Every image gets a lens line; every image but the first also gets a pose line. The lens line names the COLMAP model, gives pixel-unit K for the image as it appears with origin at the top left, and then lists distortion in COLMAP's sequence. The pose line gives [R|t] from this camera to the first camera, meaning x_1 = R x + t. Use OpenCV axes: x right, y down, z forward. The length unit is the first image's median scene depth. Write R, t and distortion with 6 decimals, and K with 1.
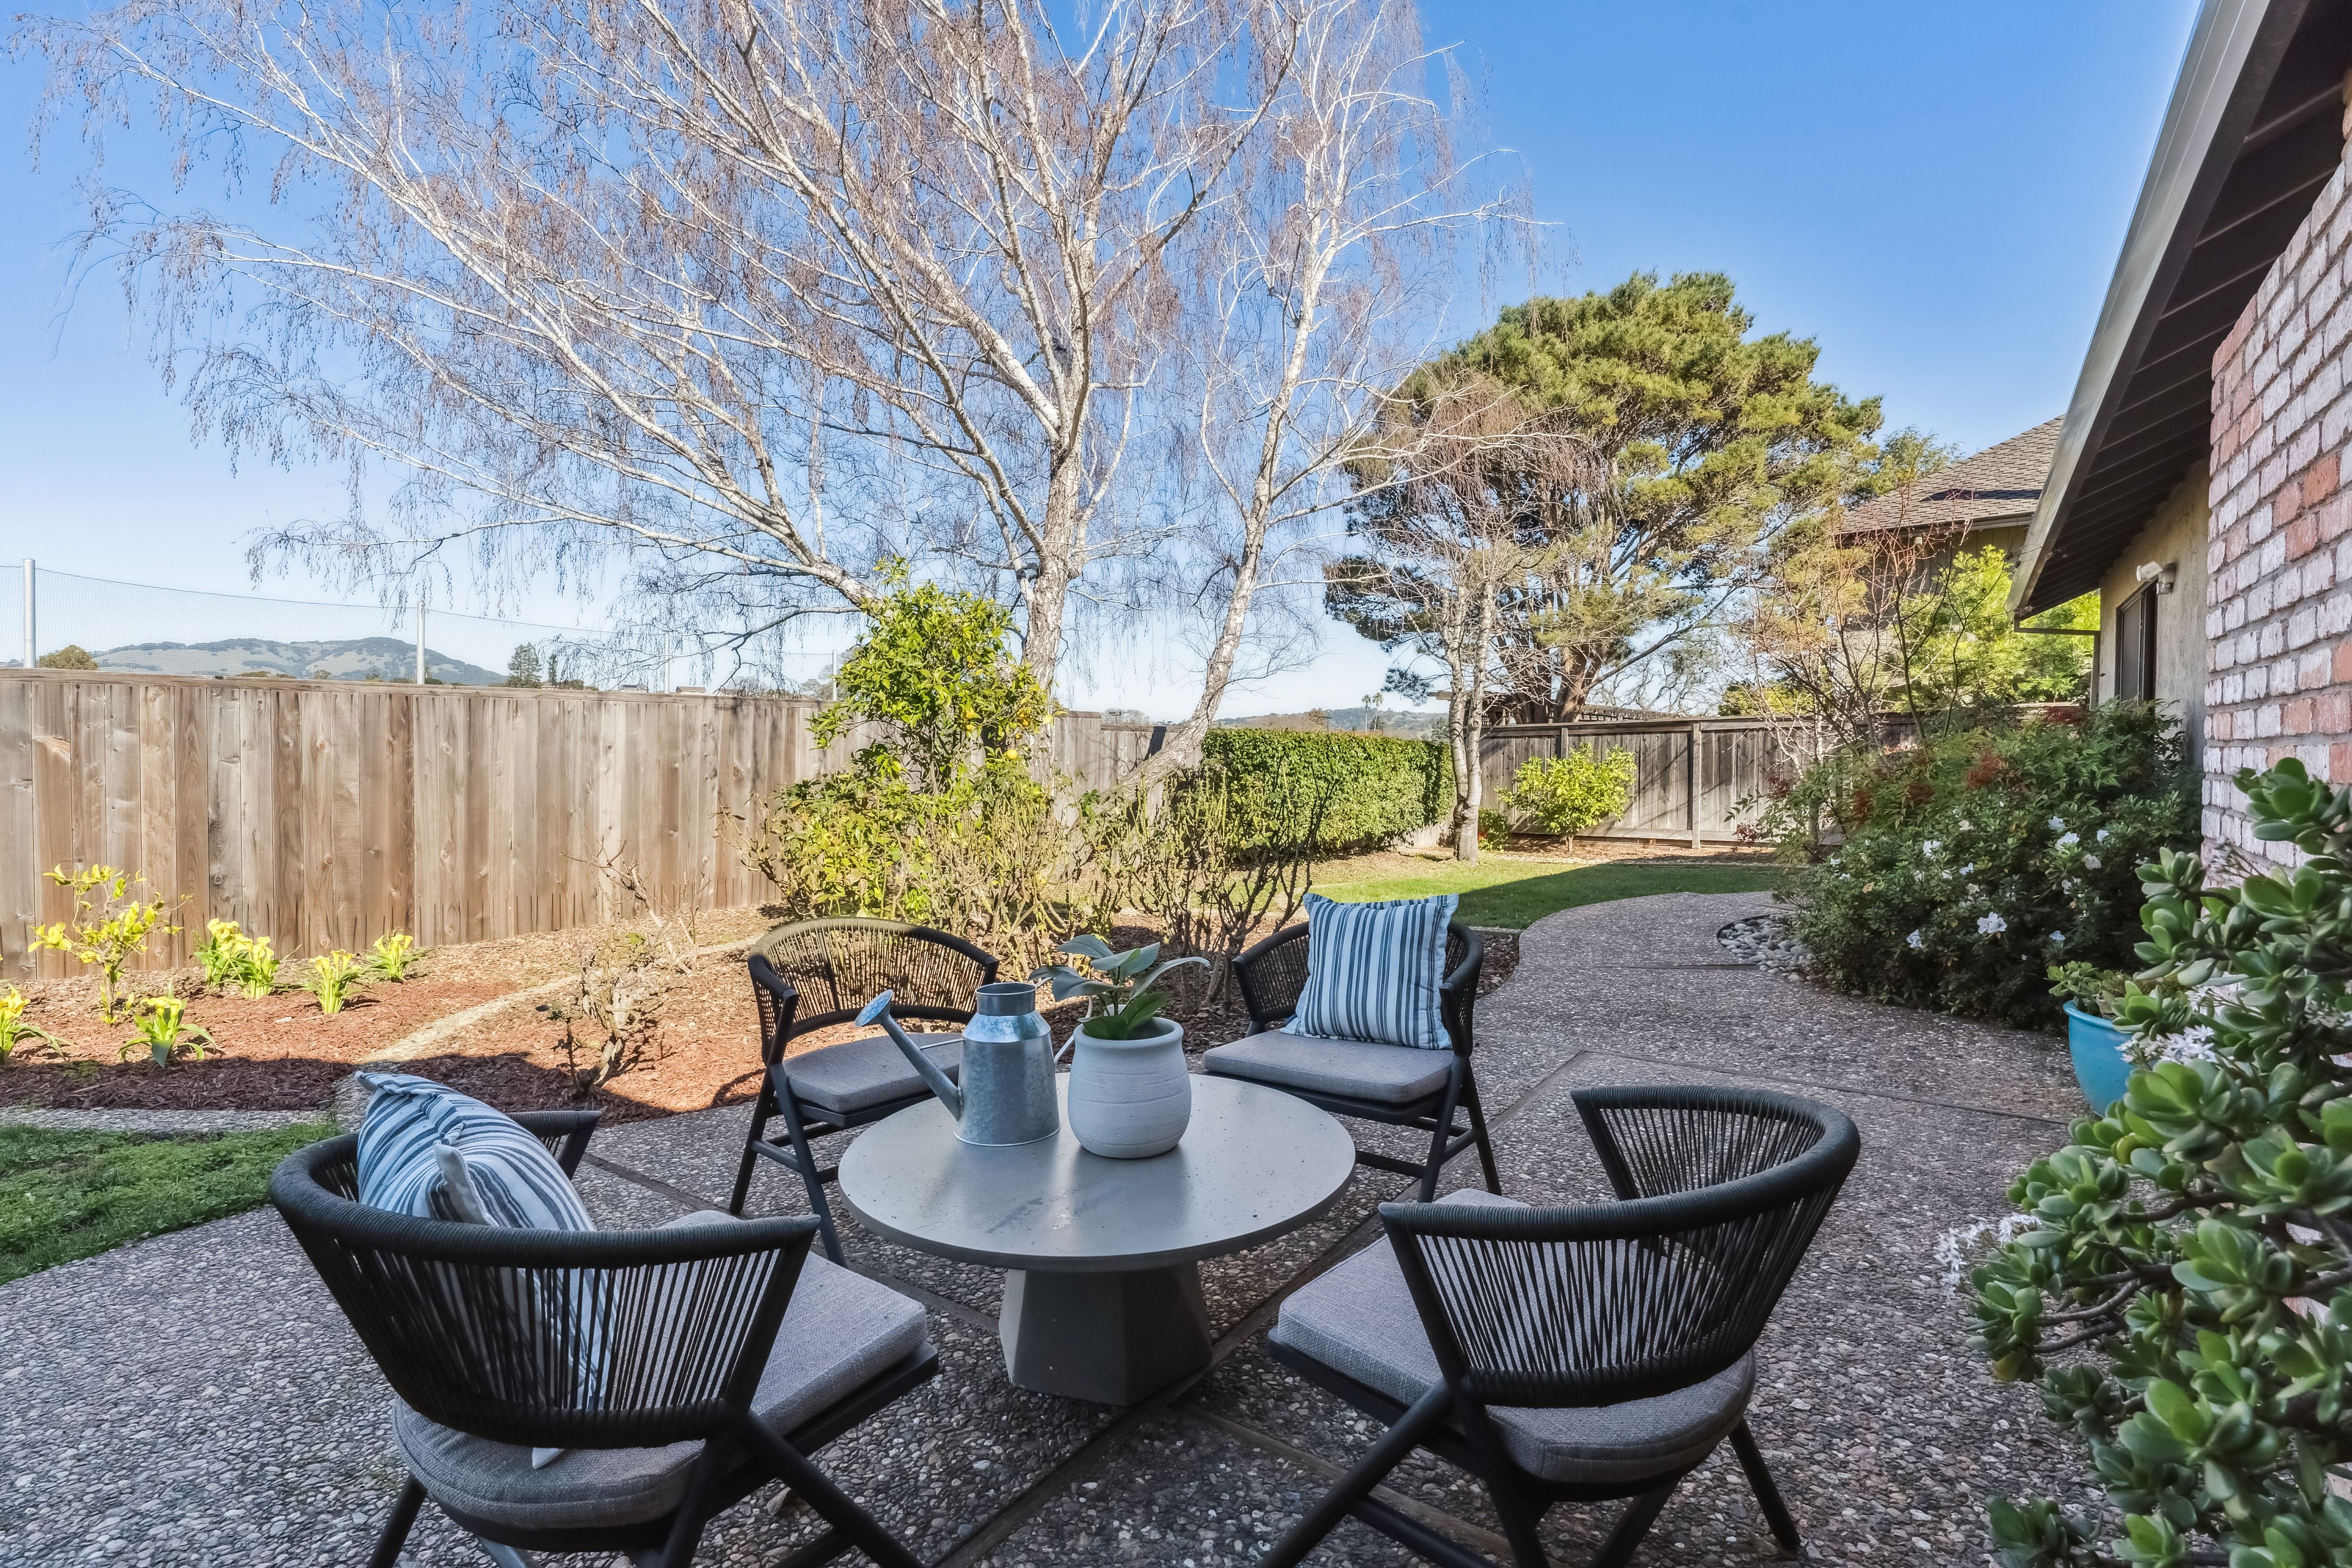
lens RADIAL K [[1061.7, 0, 1175.0], [0, 1061.7, 762.3], [0, 0, 1]] dist [-0.000119, -0.000444]
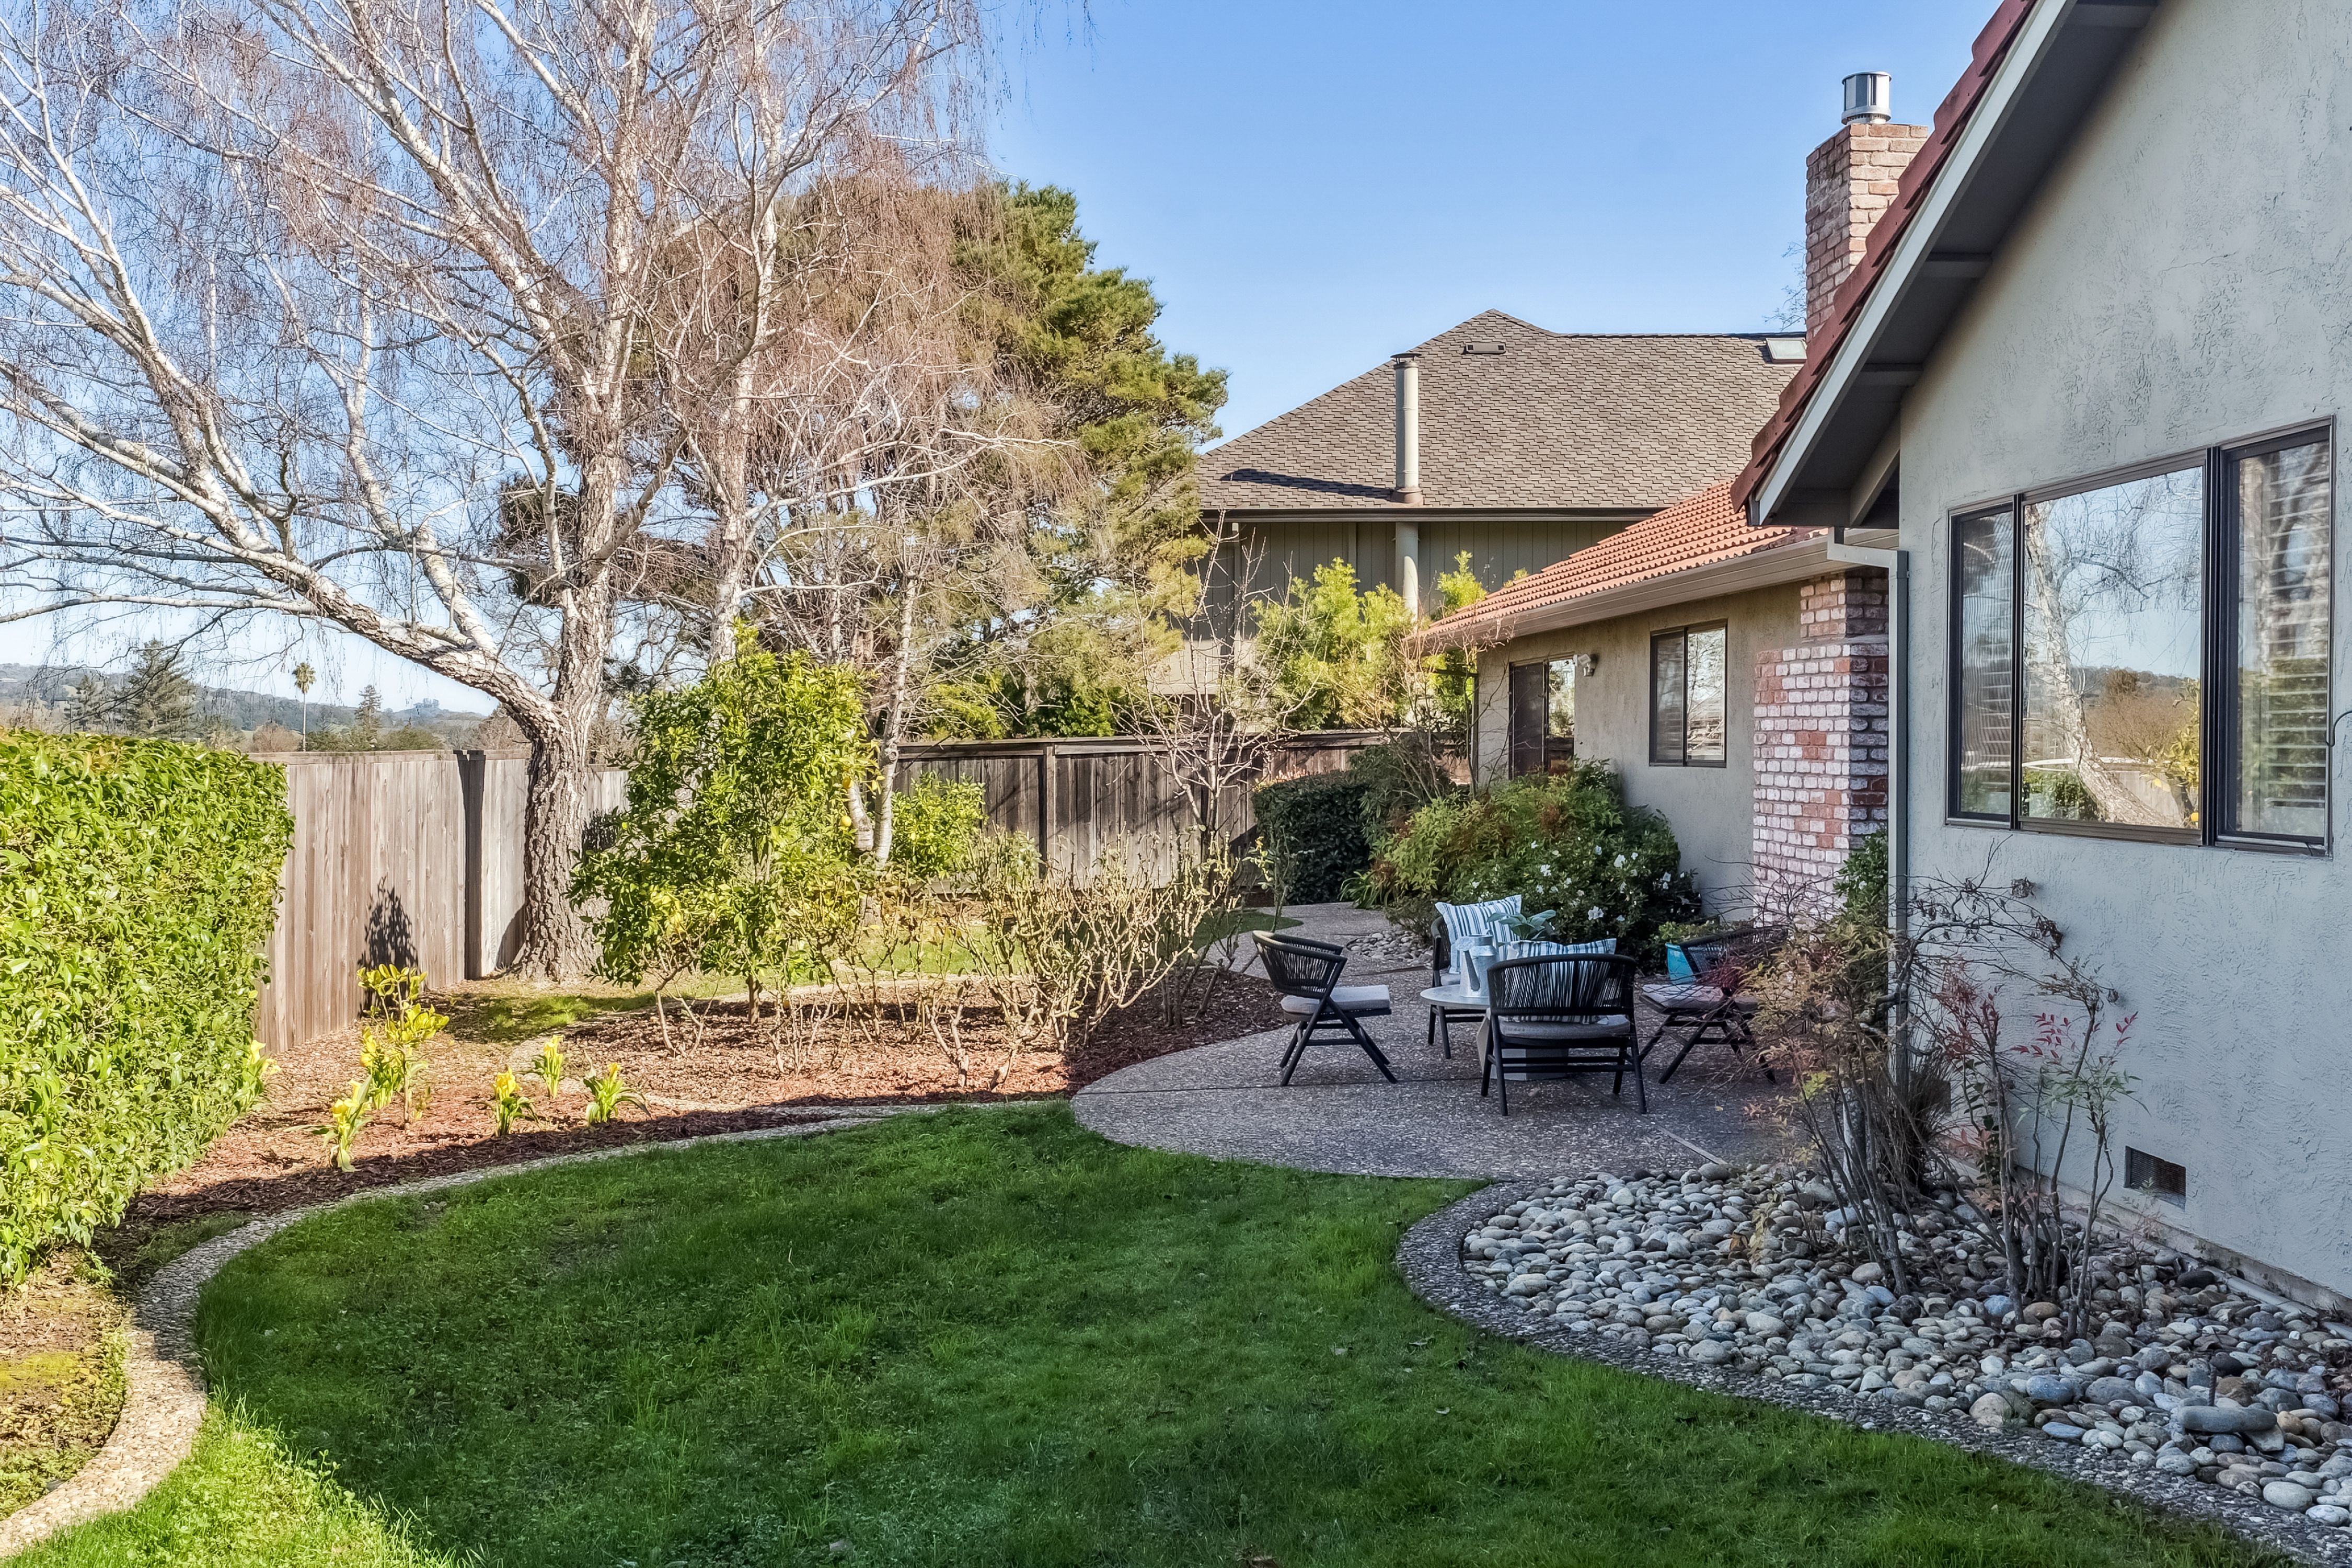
lens RADIAL K [[2180.3, 0, 1190.0], [0, 2180.3, 776.5], [0, 0, 1]] dist [-0.013472, 0.000000]
pose [[0.742517, -0.018179, 0.669580, -0.544878], [0.016338, 0.999826, 0.009028, -0.027316], [-0.669628, 0.004236, 0.742685, -0.299983]]
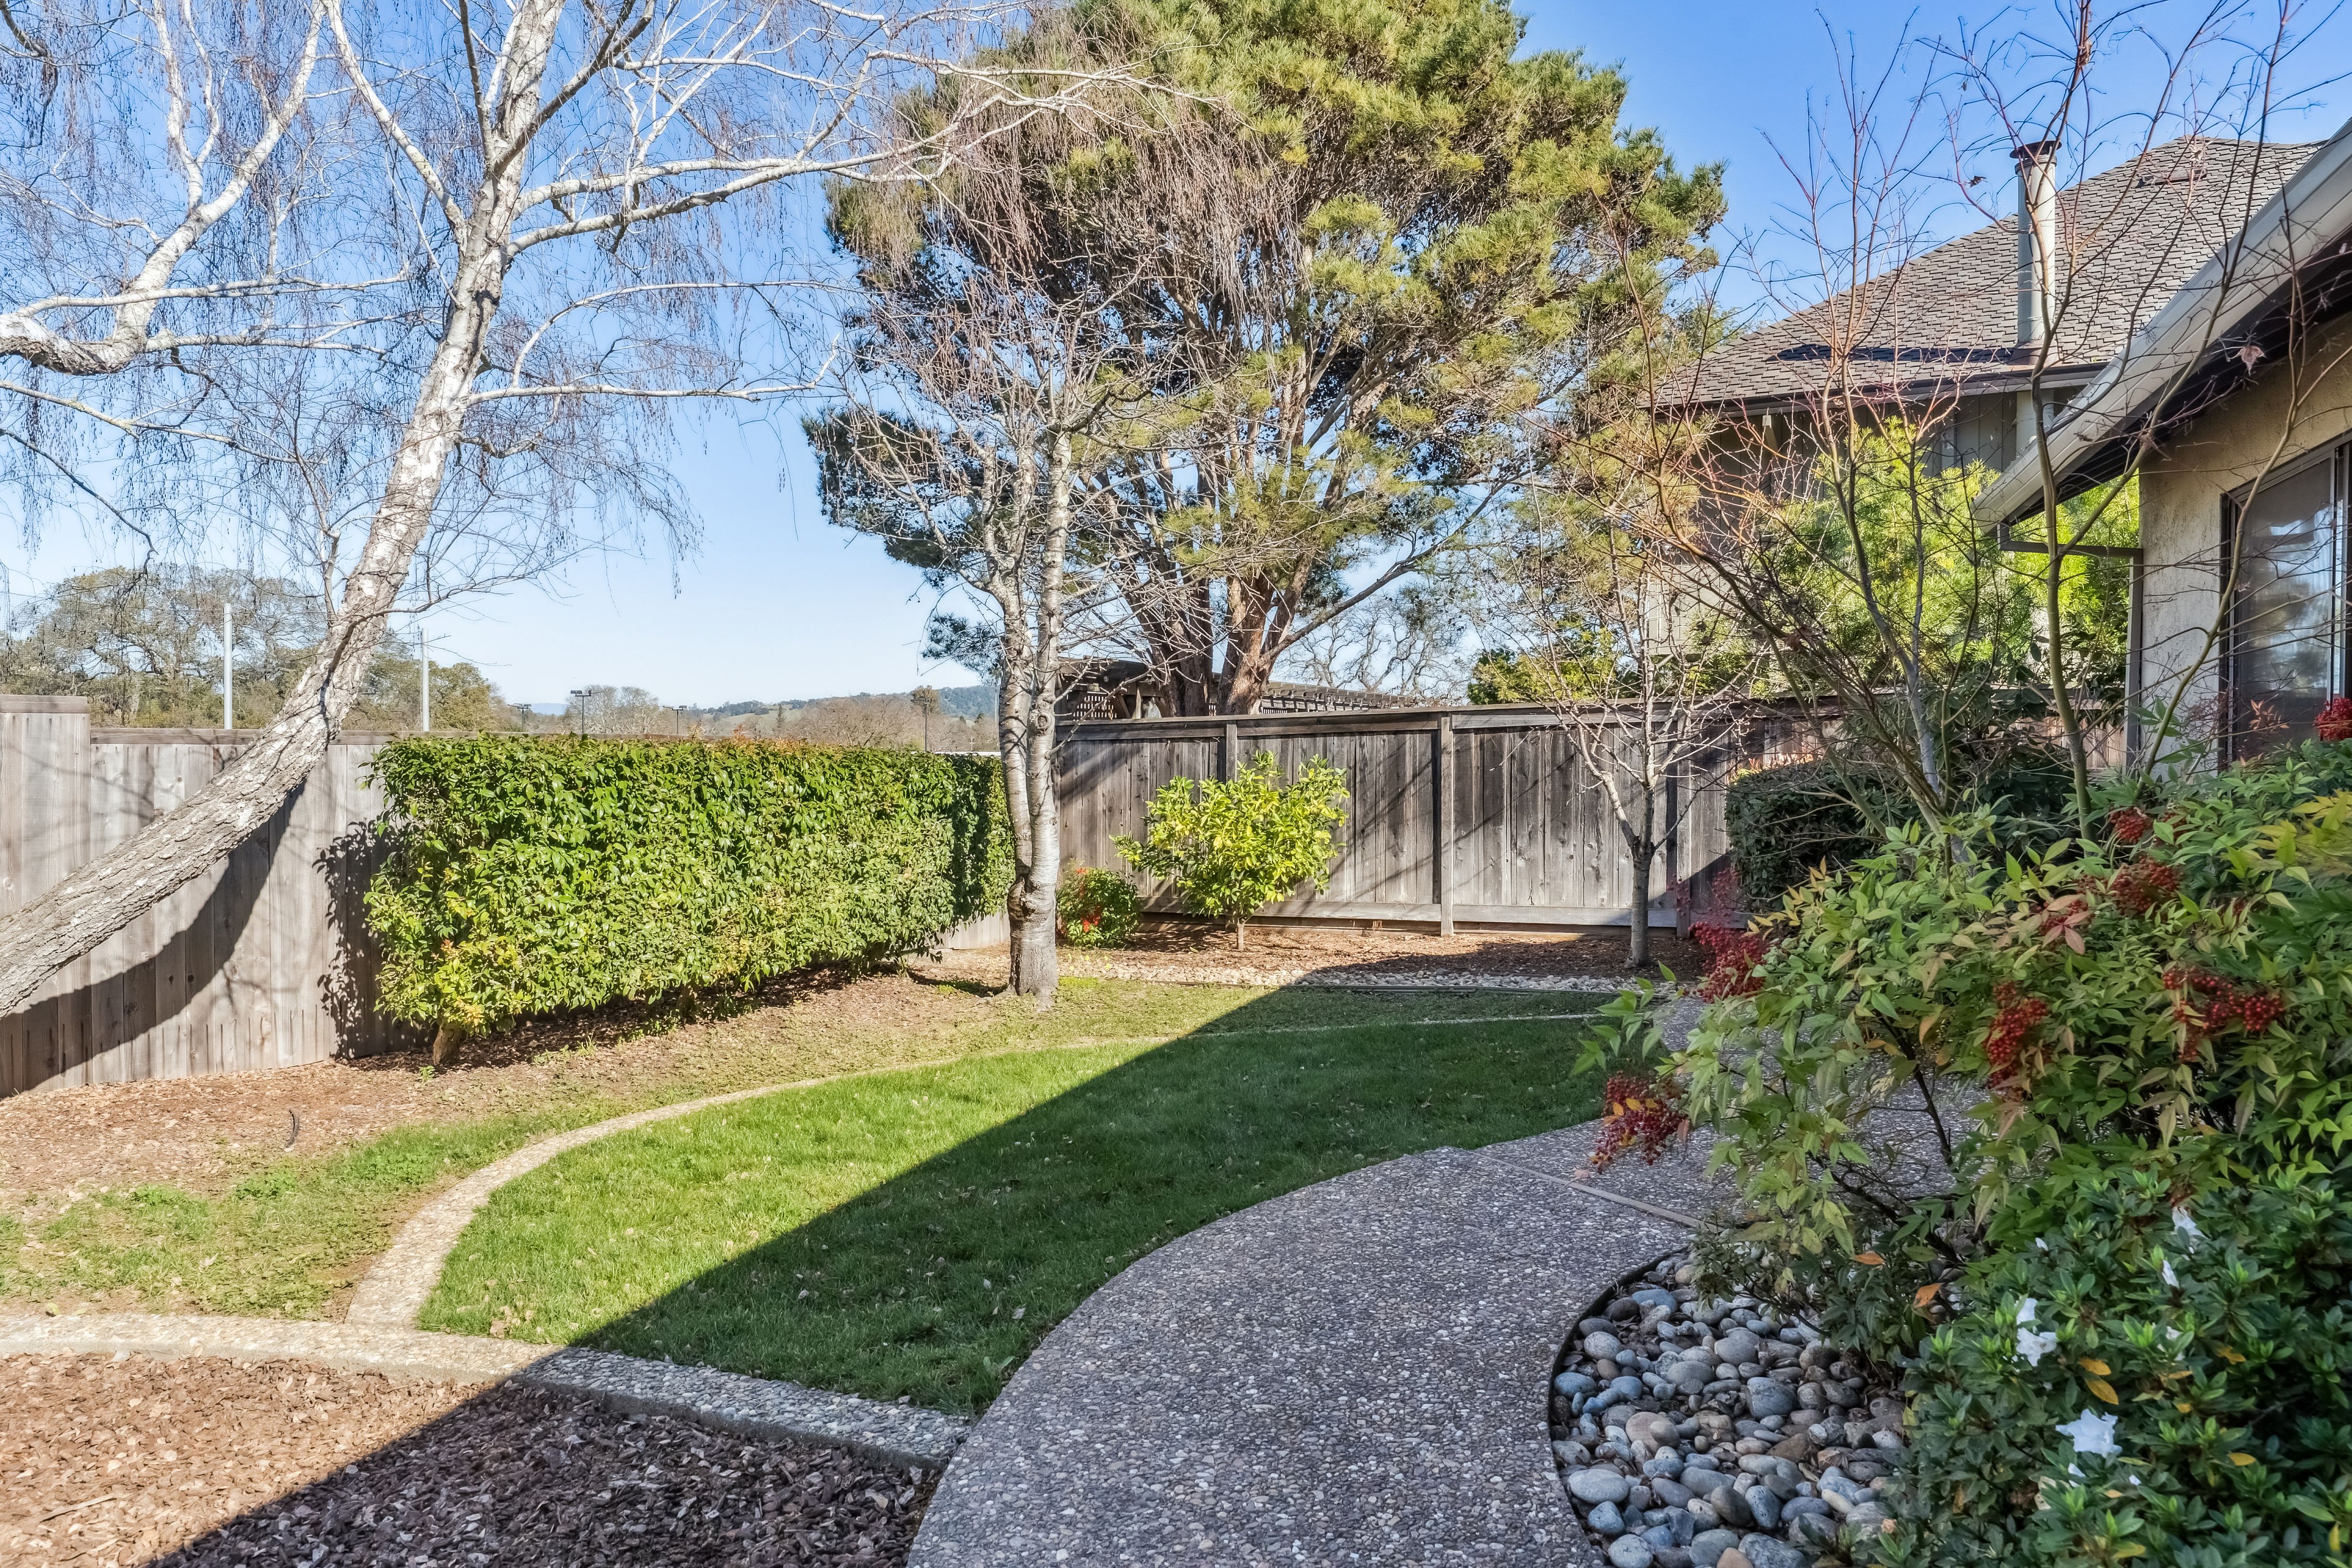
lens RADIAL K [[1585.8, 0, 1177.1], [0, 1585.8, 778.9], [0, 0, 1]] dist [-0.011909, -0.000756]
pose [[0.956935, -0.013527, 0.289985, 0.108636], [0.011446, 0.999895, 0.008871, -0.012826], [-0.290075, -0.005170, 0.956990, 0.233129]]
